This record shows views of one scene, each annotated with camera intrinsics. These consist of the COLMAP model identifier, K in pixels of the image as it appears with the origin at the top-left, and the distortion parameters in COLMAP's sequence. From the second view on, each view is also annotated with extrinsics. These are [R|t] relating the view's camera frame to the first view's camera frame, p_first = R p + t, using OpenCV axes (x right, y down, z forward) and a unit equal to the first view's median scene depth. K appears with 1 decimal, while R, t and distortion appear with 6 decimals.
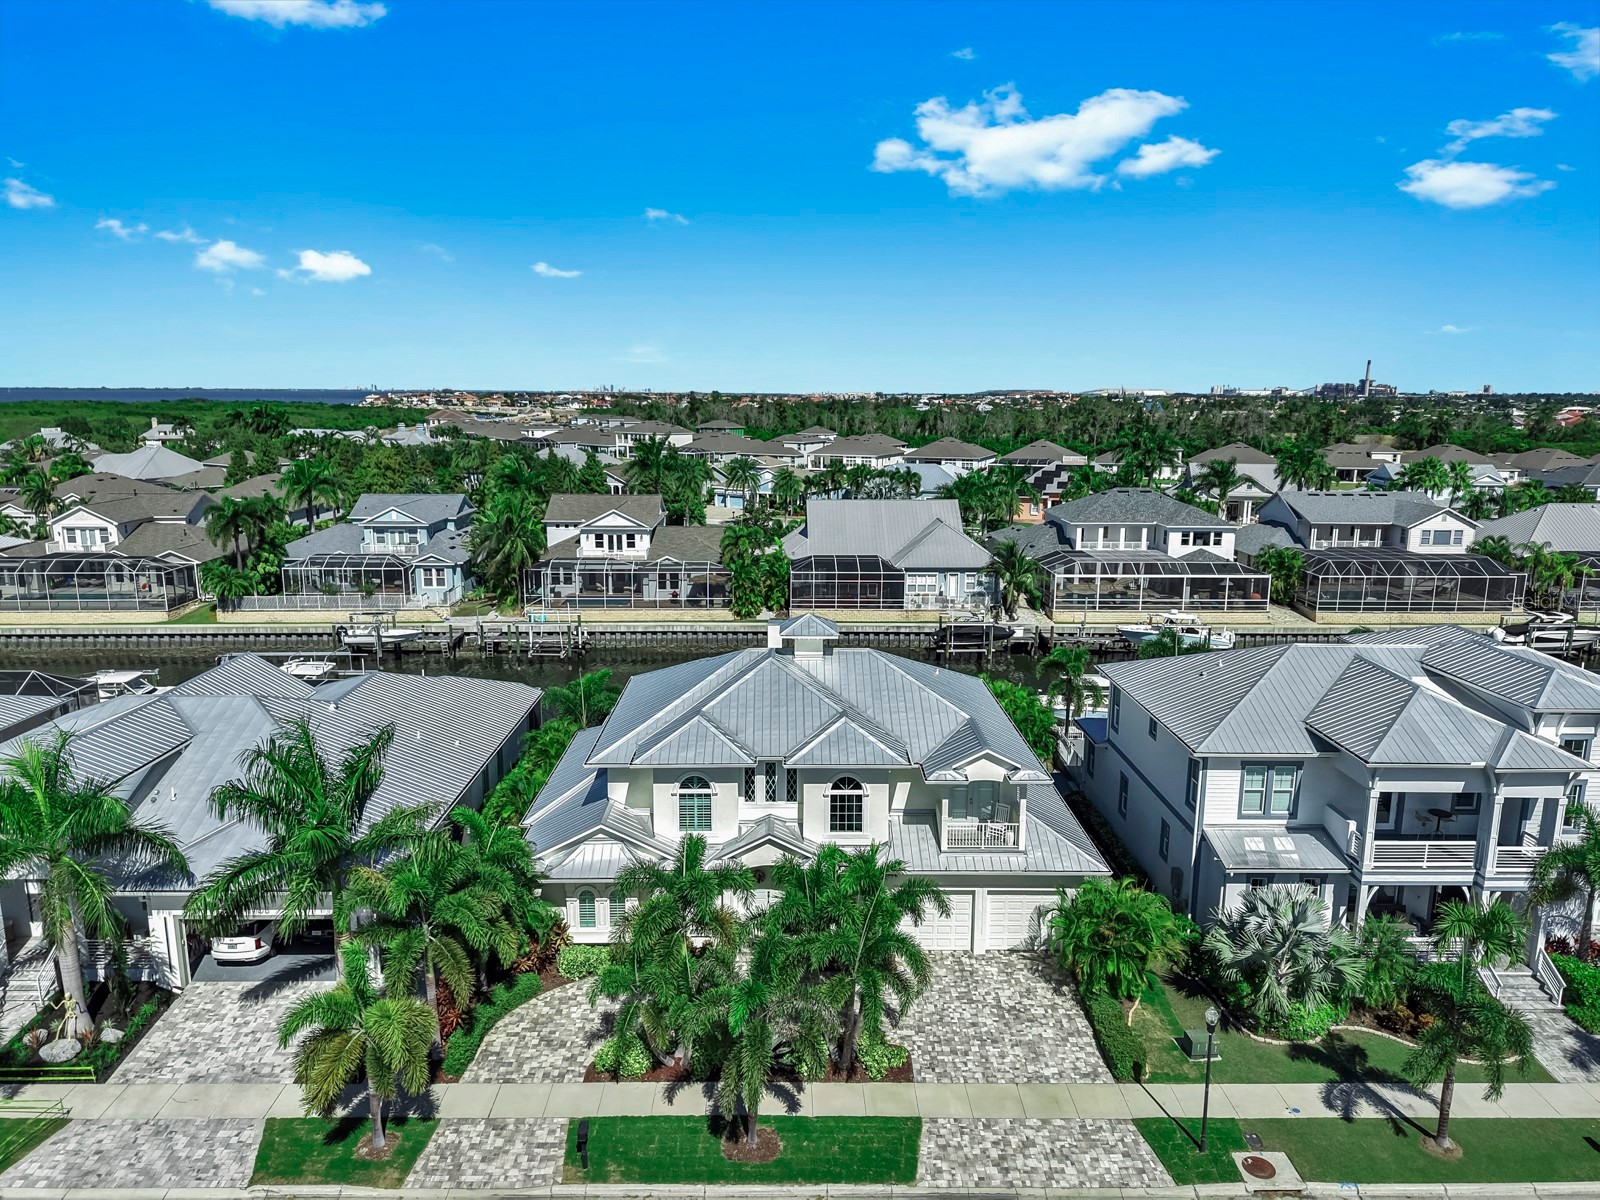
lens RADIAL K [[1061.7, 0, 800.0], [0, 1061.7, 600.0], [0, 0, 1]] dist [0.037511, -0.038239]
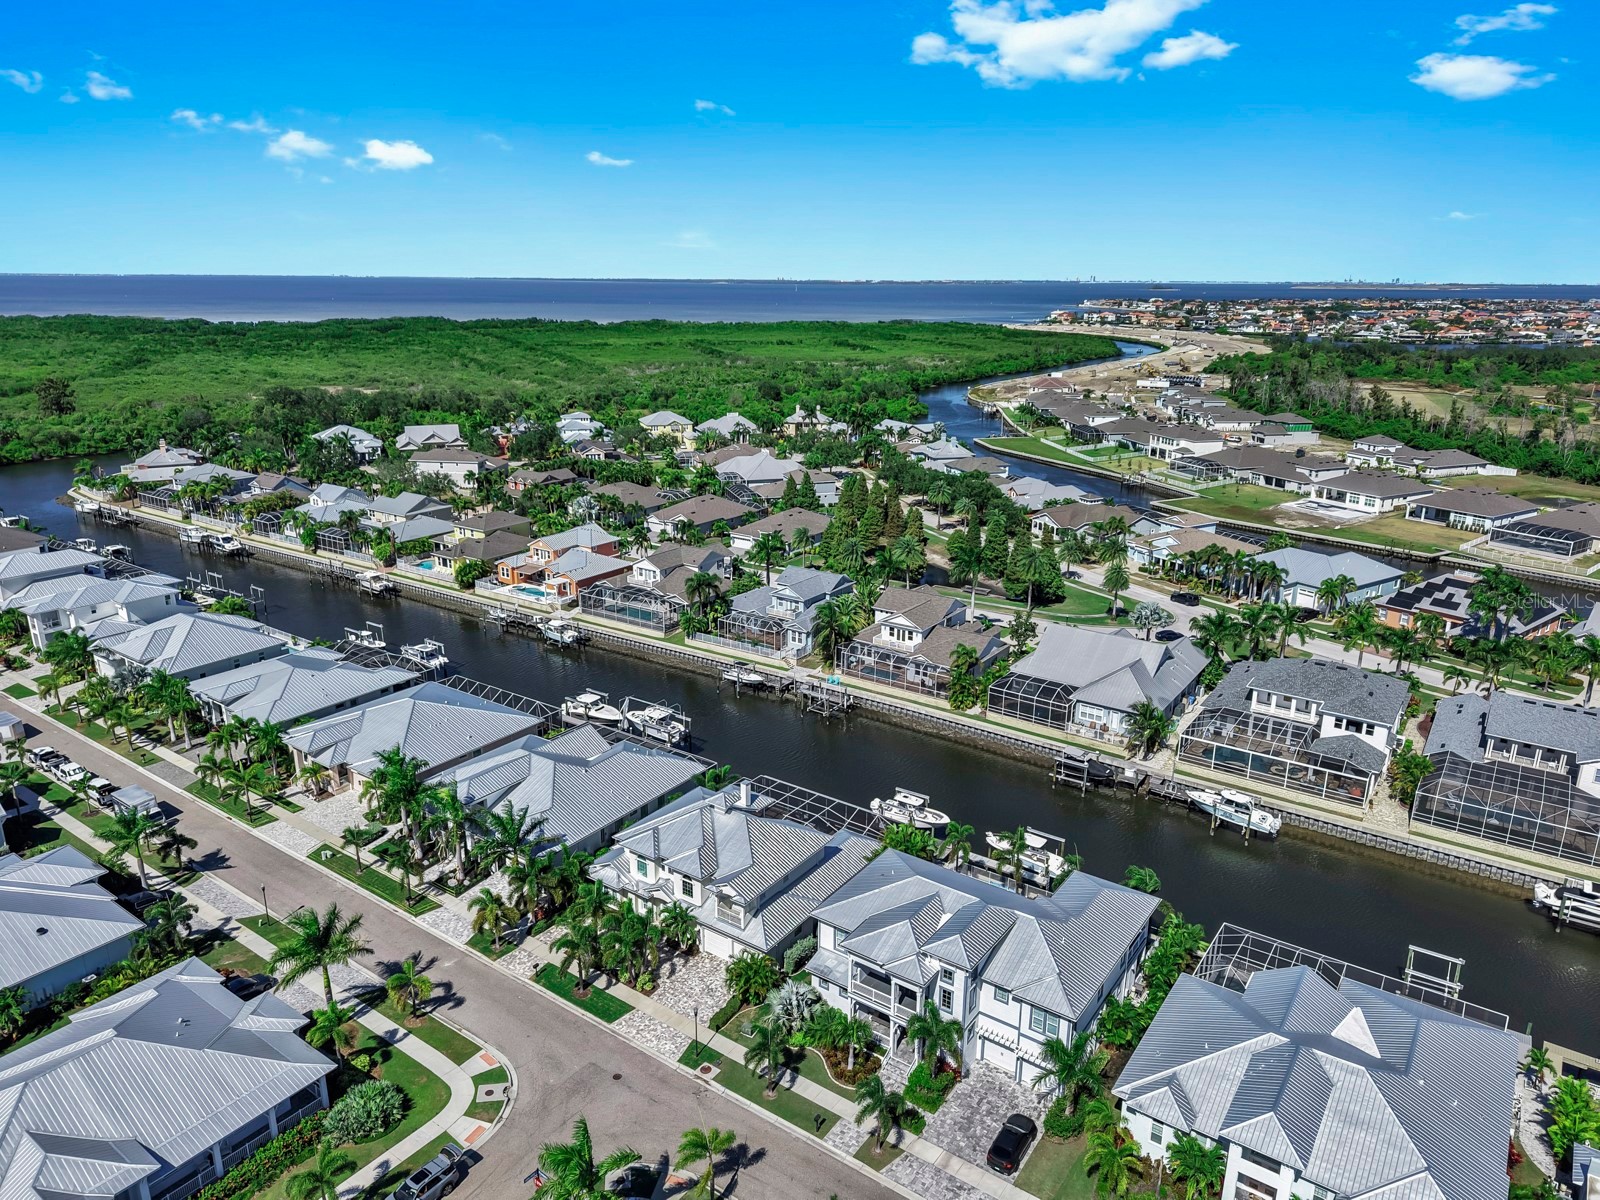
lens RADIAL K [[1061.7, 0, 800.0], [0, 1061.7, 600.0], [0, 0, 1]] dist [0.037511, -0.038239]
pose [[0.807058, 0.171276, -0.565087, 1.467449], [-0.115043, 0.984277, 0.134026, -0.776618], [0.579157, -0.043157, 0.814073, -0.762125]]
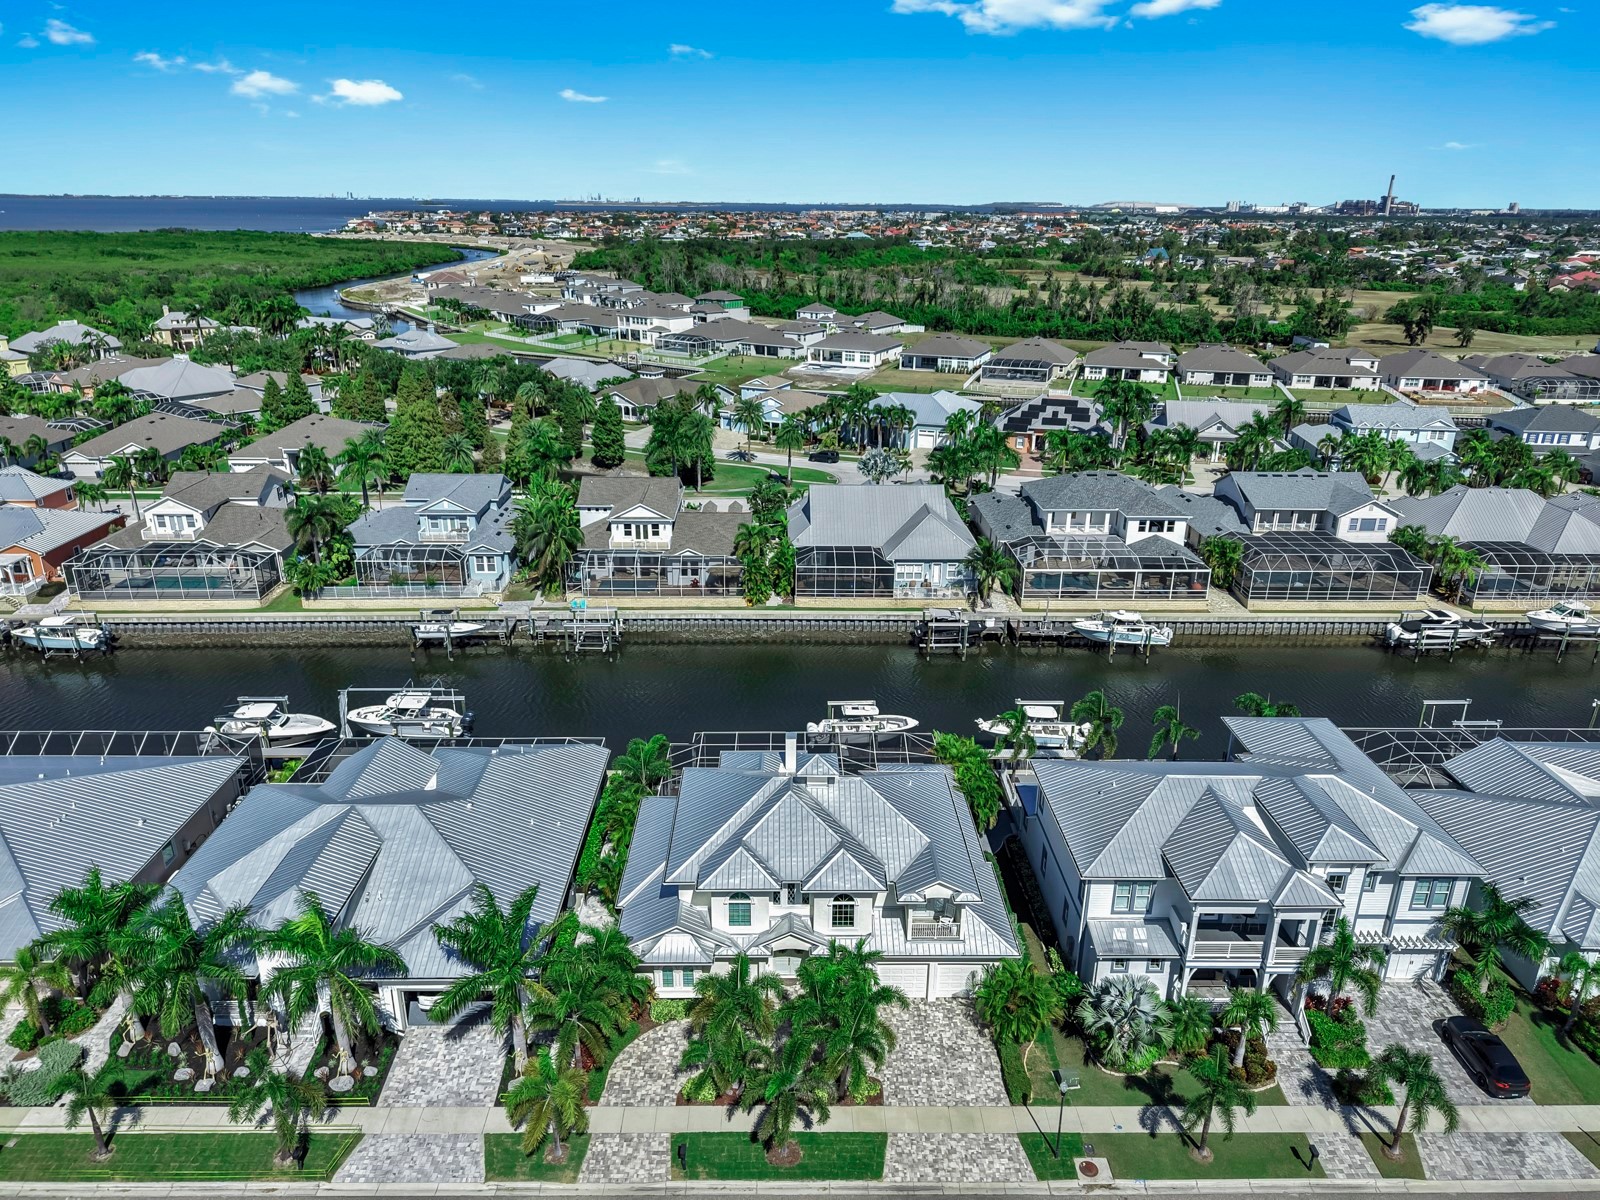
lens RADIAL K [[1061.7, 0, 800.0], [0, 1061.7, 600.0], [0, 0, 1]] dist [0.037511, -0.038239]
pose [[0.999986, 0.003519, 0.003960, -0.022834], [-0.004122, 0.986368, 0.164503, -0.464900], [-0.003327, -0.164517, 0.986369, -0.374108]]
